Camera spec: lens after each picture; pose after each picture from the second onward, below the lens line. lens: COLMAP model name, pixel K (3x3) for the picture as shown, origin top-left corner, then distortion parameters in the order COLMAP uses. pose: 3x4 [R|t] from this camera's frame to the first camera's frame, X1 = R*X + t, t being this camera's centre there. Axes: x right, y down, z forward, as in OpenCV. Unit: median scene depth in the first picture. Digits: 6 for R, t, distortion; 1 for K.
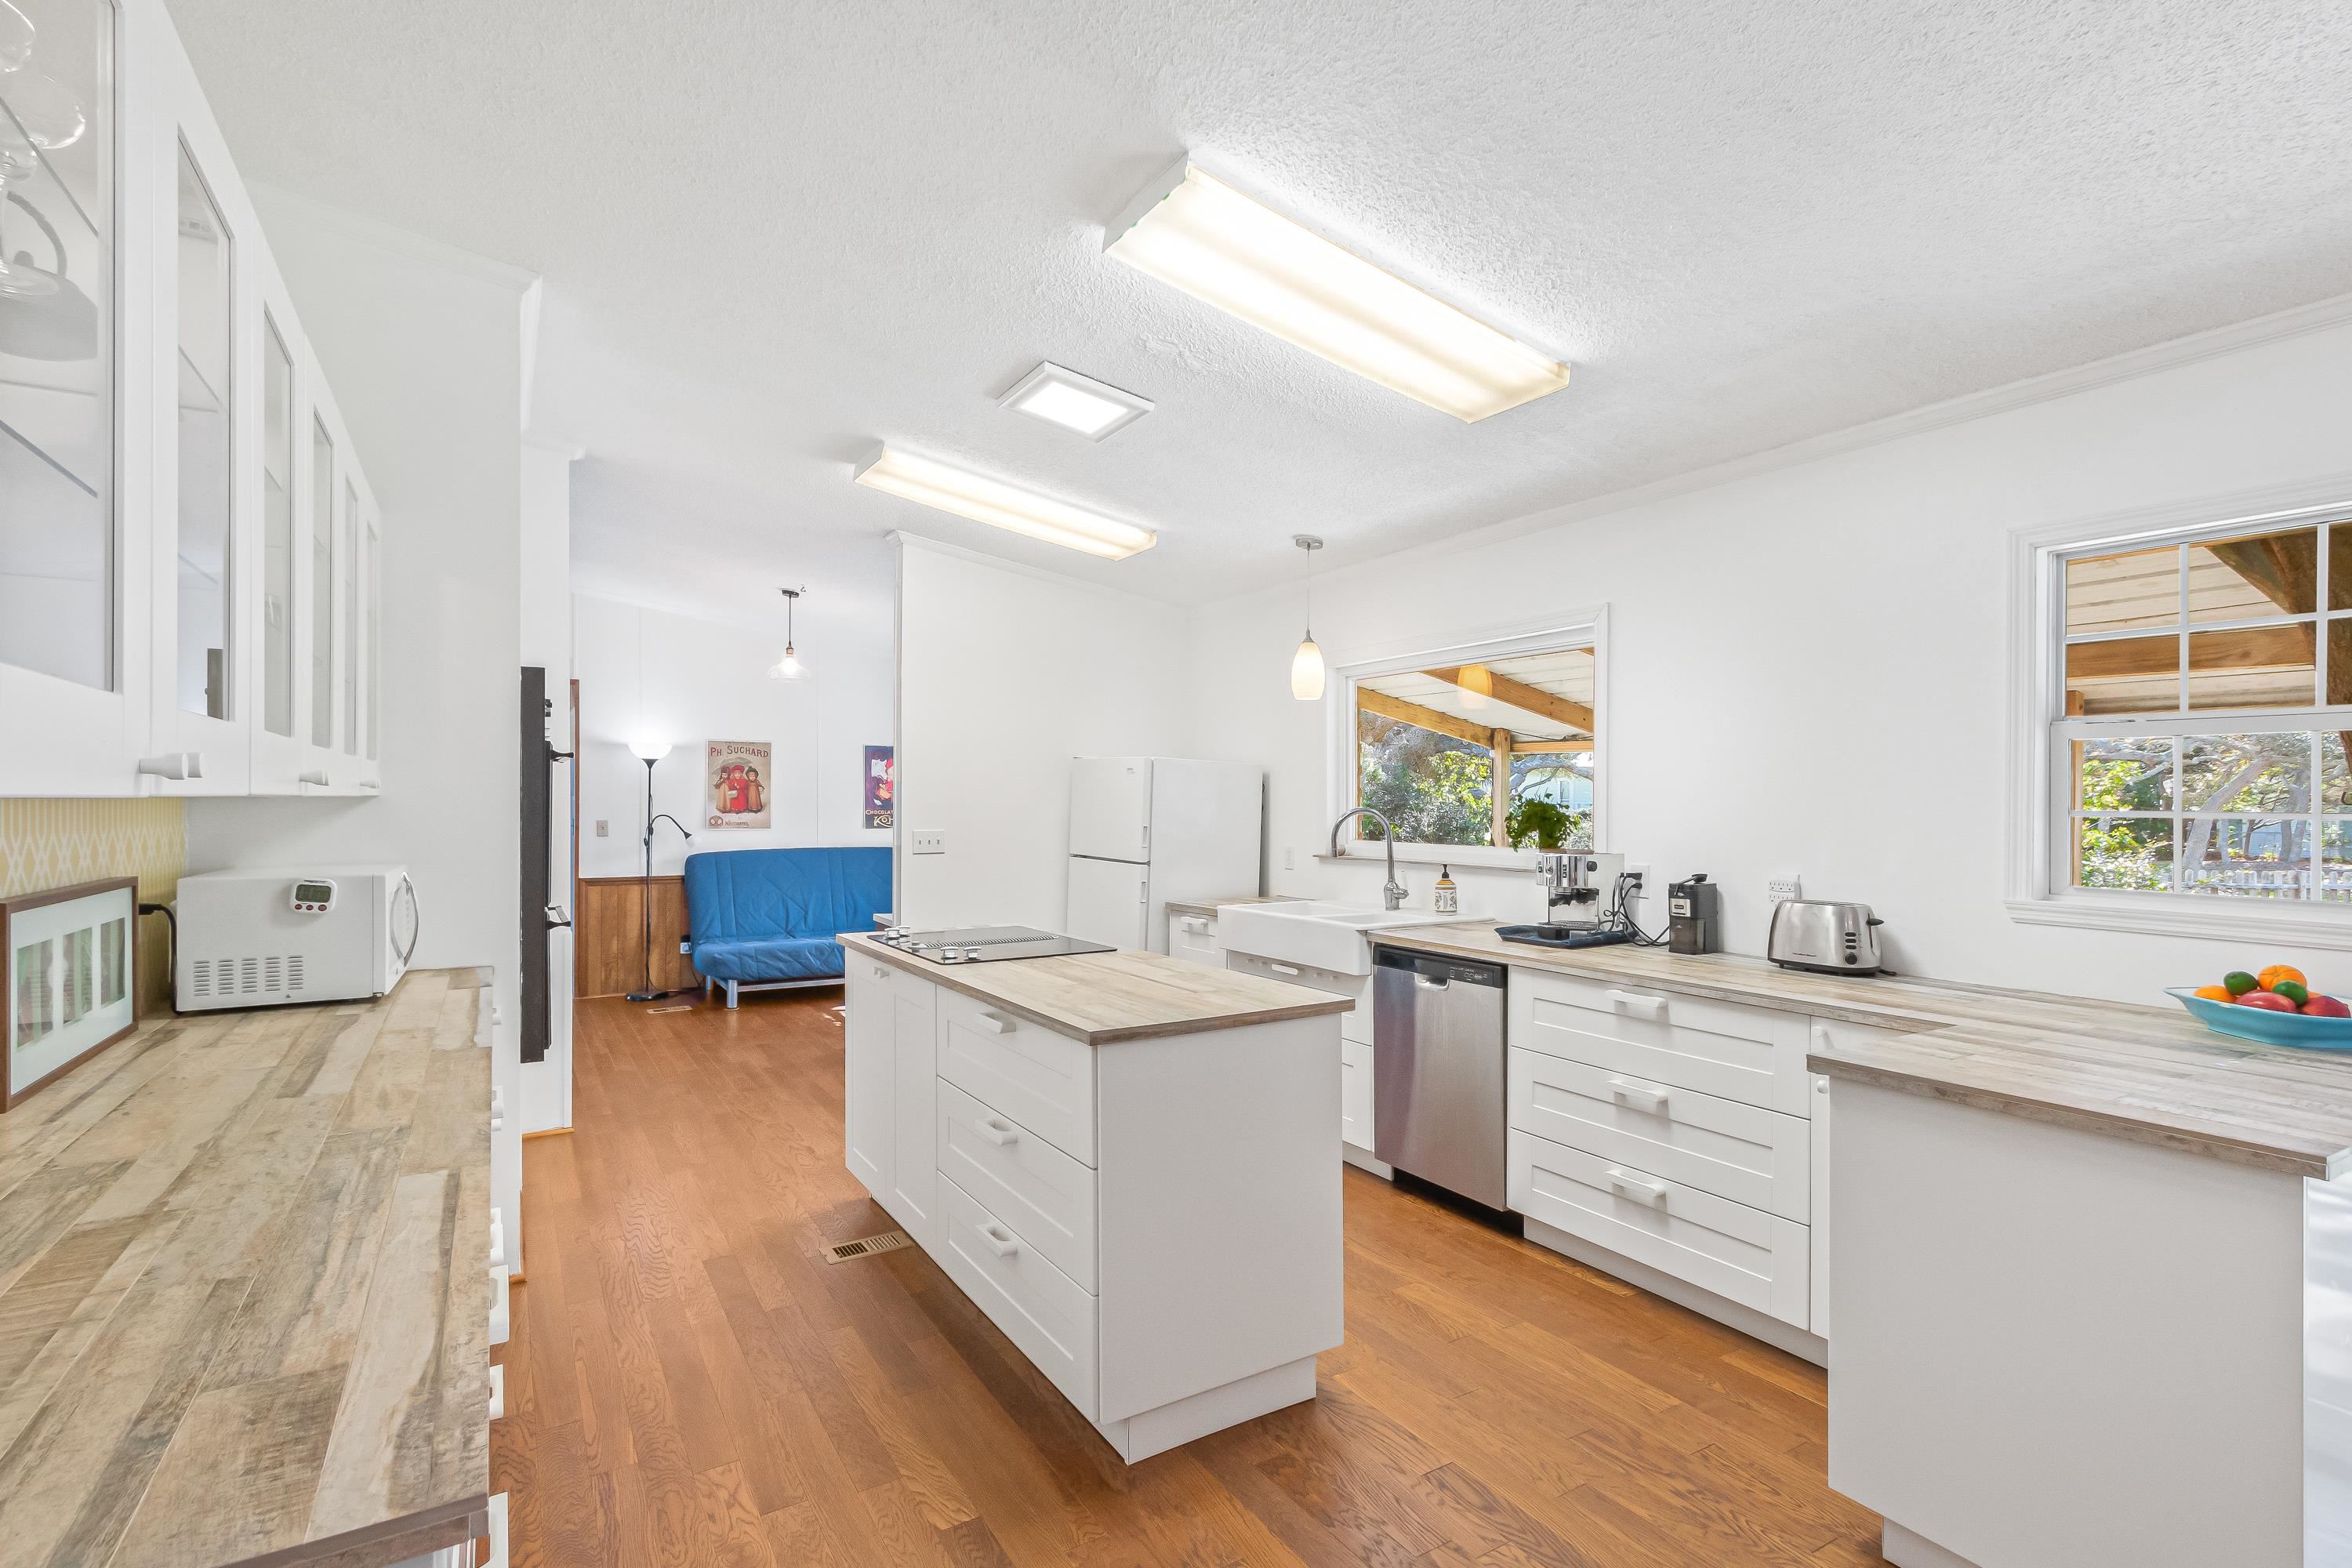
lens RADIAL K [[1100.3, 0, 1168.0], [0, 1100.3, 796.5], [0, 0, 1]] dist [0.000755, -0.000459]
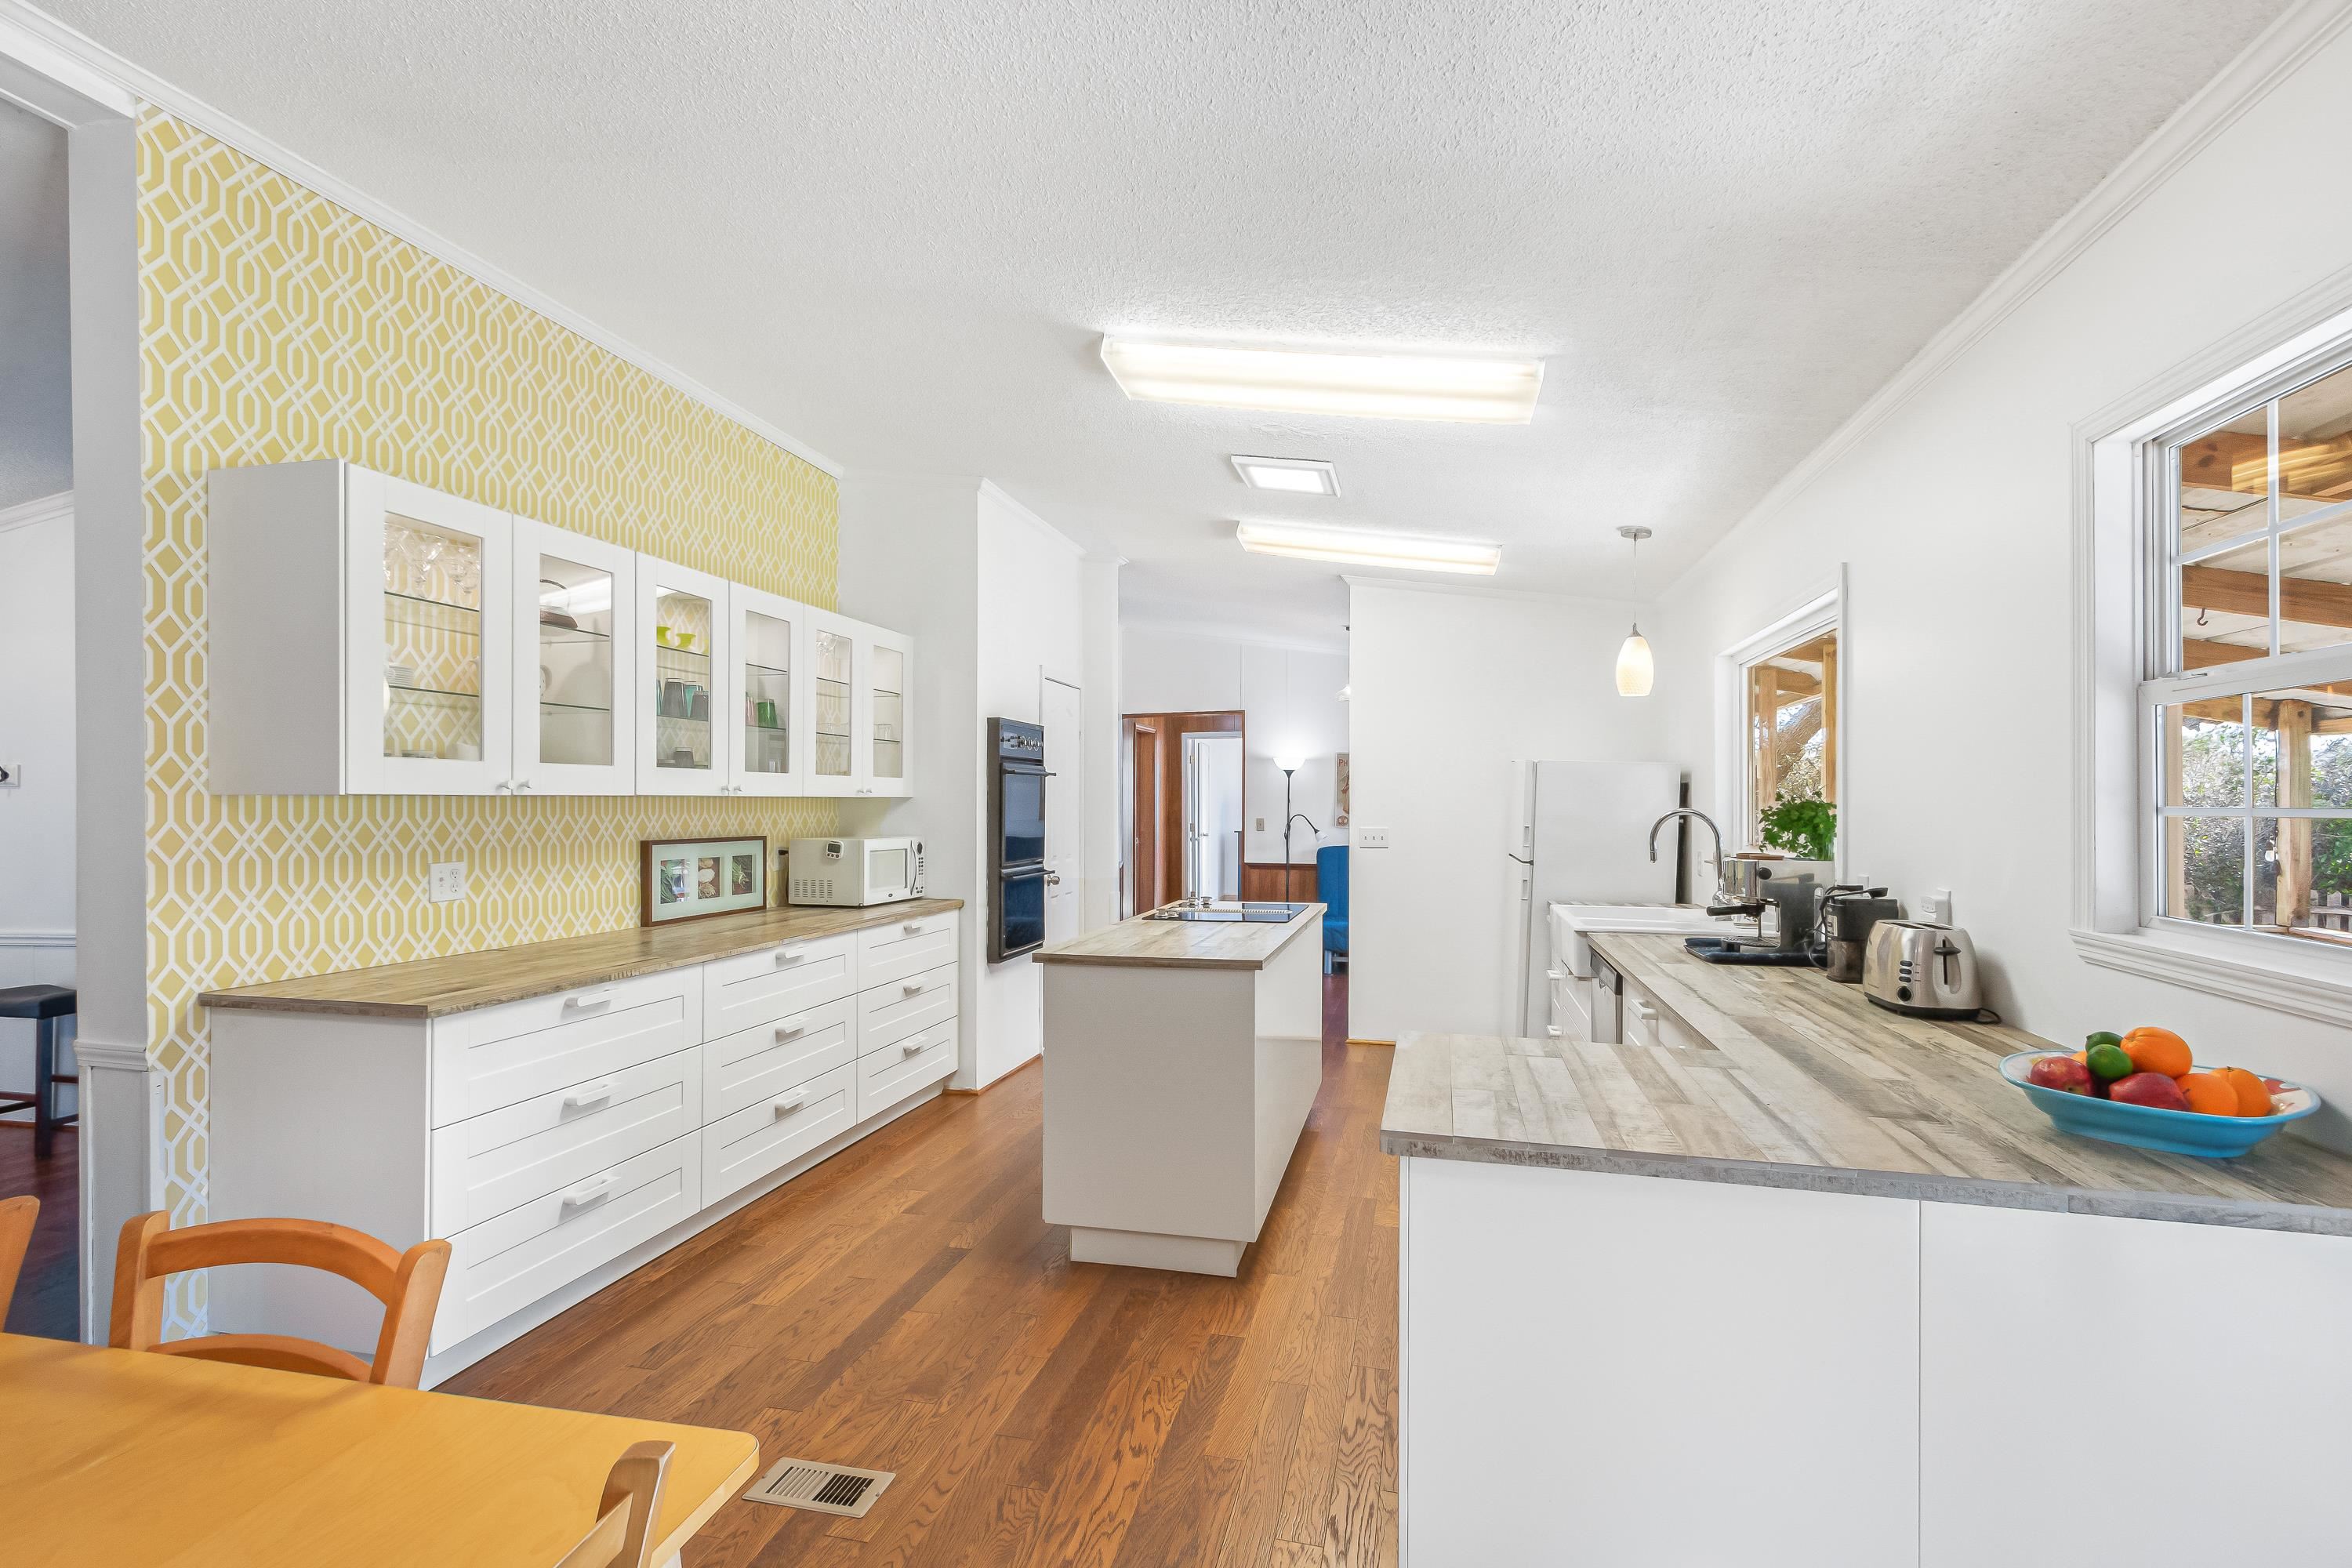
lens RADIAL K [[1100.3, 0, 1189.0], [0, 1100.3, 794.9], [0, 0, 1]] dist [0.000755, -0.000459]
pose [[0.708556, -0.005782, -0.705631, 0.530097], [0.000699, 0.999972, -0.007492, 0.005555], [0.705654, 0.004815, 0.708540, 0.042915]]
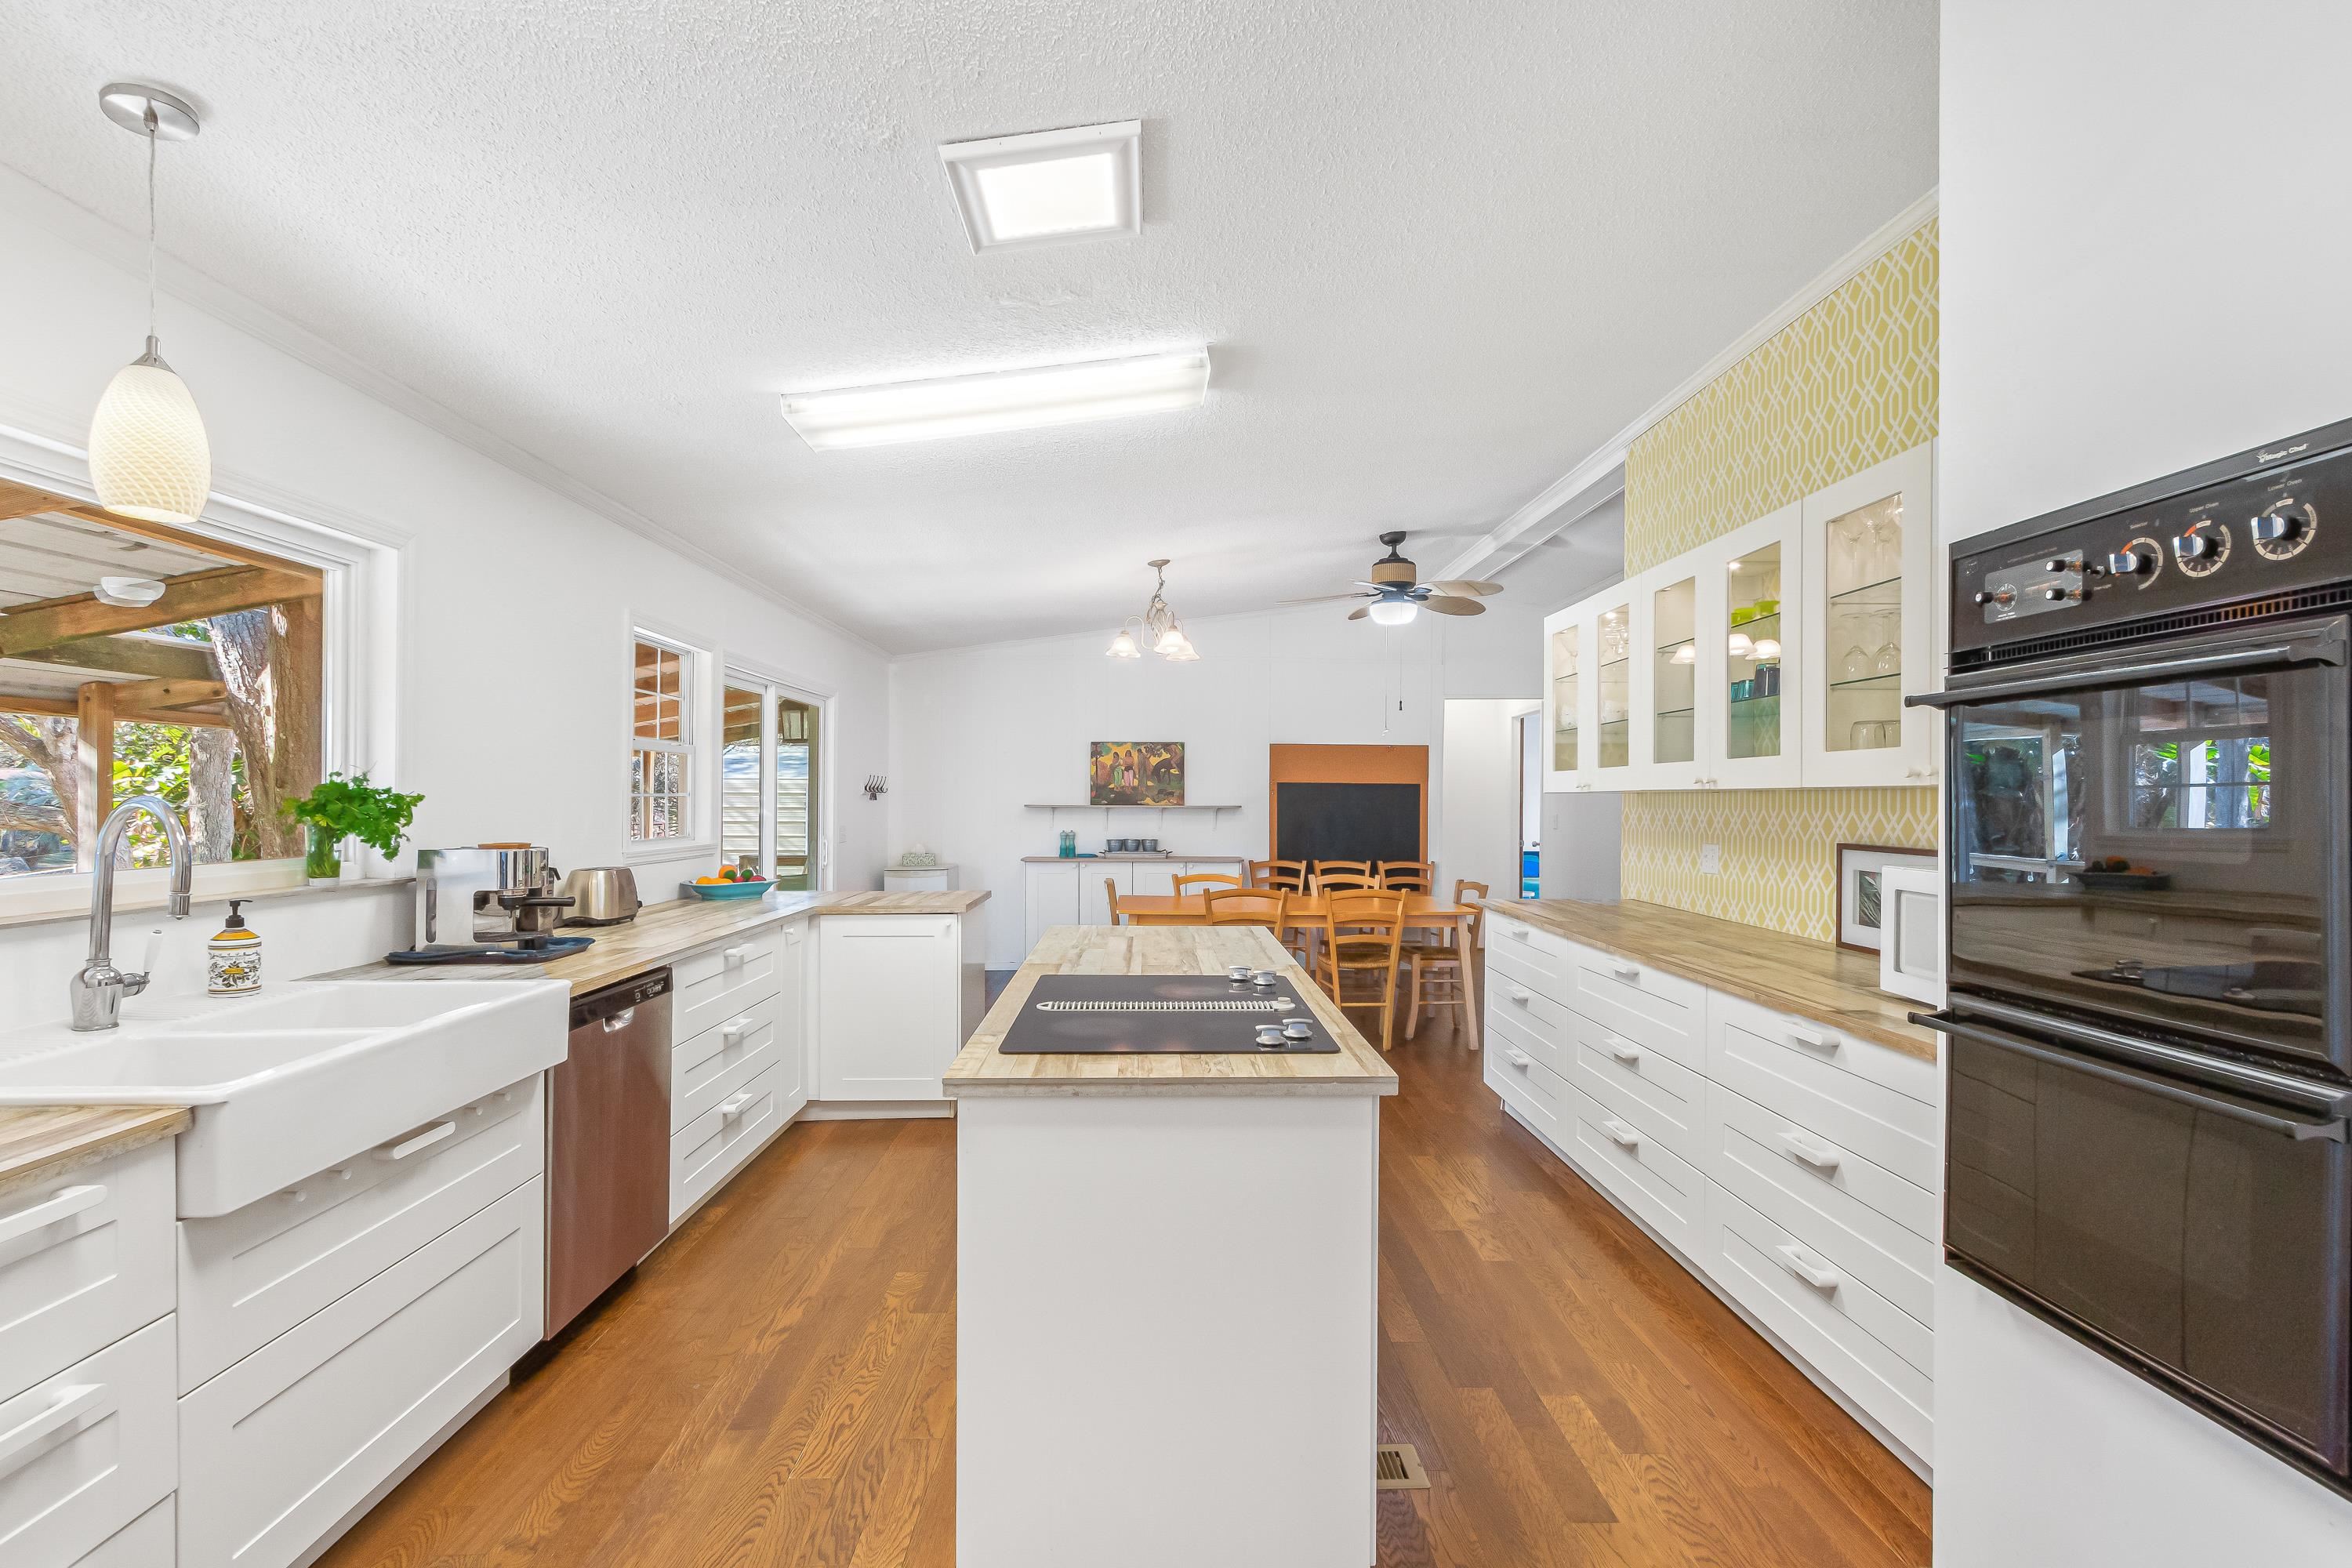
lens RADIAL K [[1100.3, 0, 1171.9], [0, 1100.3, 792.7], [0, 0, 1]] dist [0.000755, -0.000459]
pose [[-0.845070, -0.005679, 0.534626, -0.389378], [-0.009437, 0.999946, -0.004295, 0.009352], [-0.534573, -0.008675, -0.845078, 1.176785]]
